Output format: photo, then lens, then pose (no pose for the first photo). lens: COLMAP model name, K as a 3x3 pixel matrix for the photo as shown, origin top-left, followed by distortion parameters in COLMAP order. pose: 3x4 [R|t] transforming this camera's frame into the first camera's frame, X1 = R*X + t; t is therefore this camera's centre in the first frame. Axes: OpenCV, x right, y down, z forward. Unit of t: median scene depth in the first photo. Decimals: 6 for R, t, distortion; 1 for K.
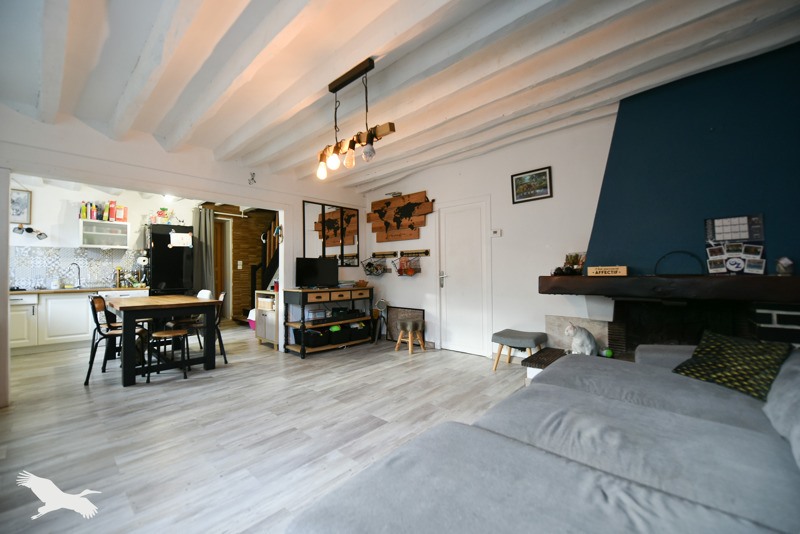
lens RADIAL K [[324.9, 0, 401.7], [0, 324.9, 269.1], [0, 0, 1]] dist [-0.000458, -0.000104]
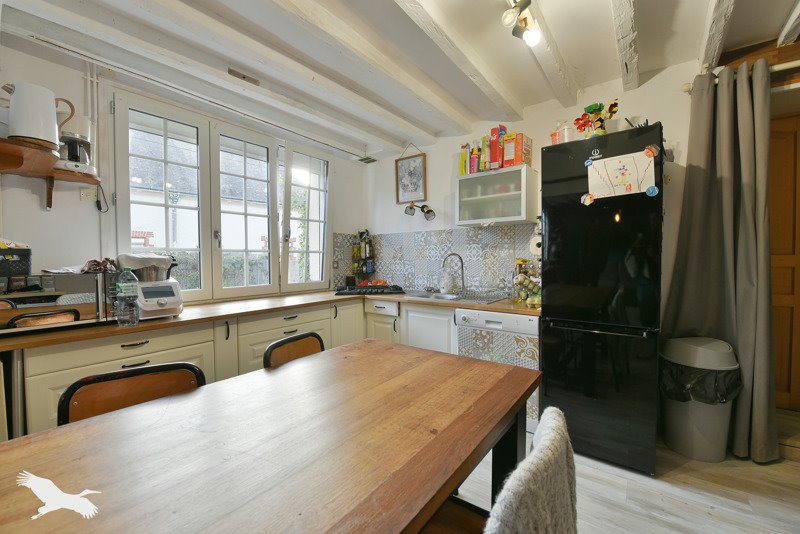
lens RADIAL K [[324.9, 0, 401.7], [0, 324.9, 269.1], [0, 0, 1]] dist [-0.000458, -0.000104]
pose [[0.102533, 0.028560, -0.994320, -0.401349], [0.011367, 0.999489, 0.029881, -0.007639], [0.994665, -0.014367, 0.102156, 0.809747]]
